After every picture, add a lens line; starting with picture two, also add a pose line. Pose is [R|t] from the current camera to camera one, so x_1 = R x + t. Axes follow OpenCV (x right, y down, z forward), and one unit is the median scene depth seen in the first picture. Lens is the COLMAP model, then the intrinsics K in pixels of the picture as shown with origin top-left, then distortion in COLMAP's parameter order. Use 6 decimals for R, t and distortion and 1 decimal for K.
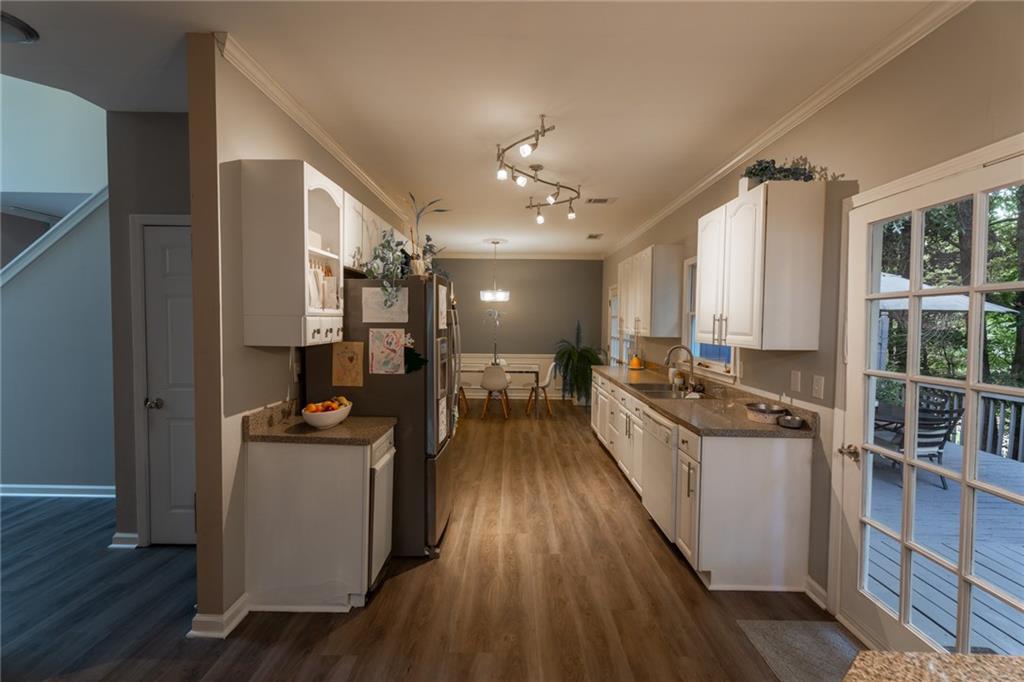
lens RADIAL K [[430.0, 0, 512.0], [0, 430.0, 341.0], [0, 0, 1]] dist [0.003964, 0.000127]
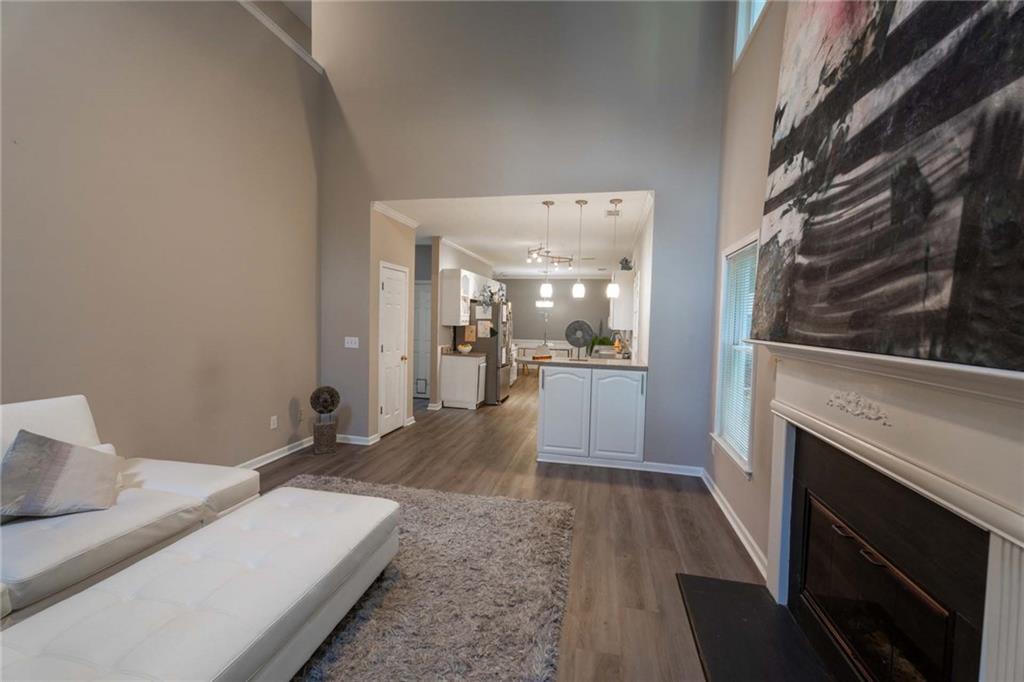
lens RADIAL K [[430.0, 0, 512.0], [0, 430.0, 341.0], [0, 0, 1]] dist [0.003964, 0.000127]
pose [[0.980178, 0.022566, -0.196830, 0.433710], [-0.021569, 0.999741, 0.007209, 0.076778], [0.196942, -0.002820, 0.980411, -1.682468]]
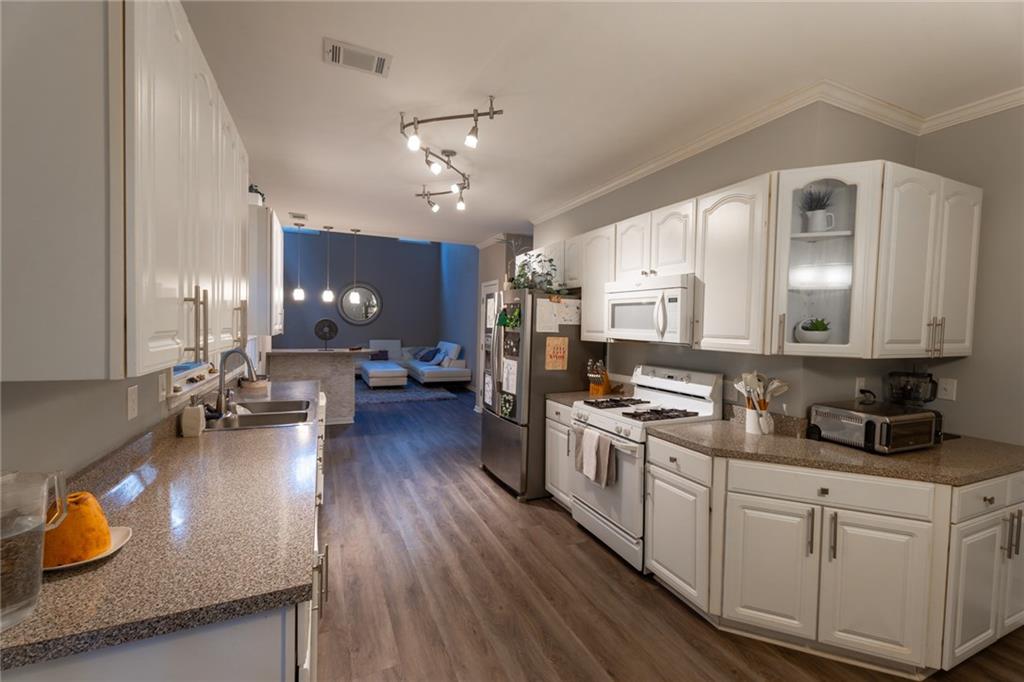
lens RADIAL K [[430.0, 0, 512.0], [0, 430.0, 341.0], [0, 0, 1]] dist [0.003964, 0.000127]
pose [[-0.911603, -0.022236, -0.410470, 0.402587], [-0.056586, 0.995818, 0.071724, -0.101394], [0.407159, 0.088611, -0.909049, 2.548255]]
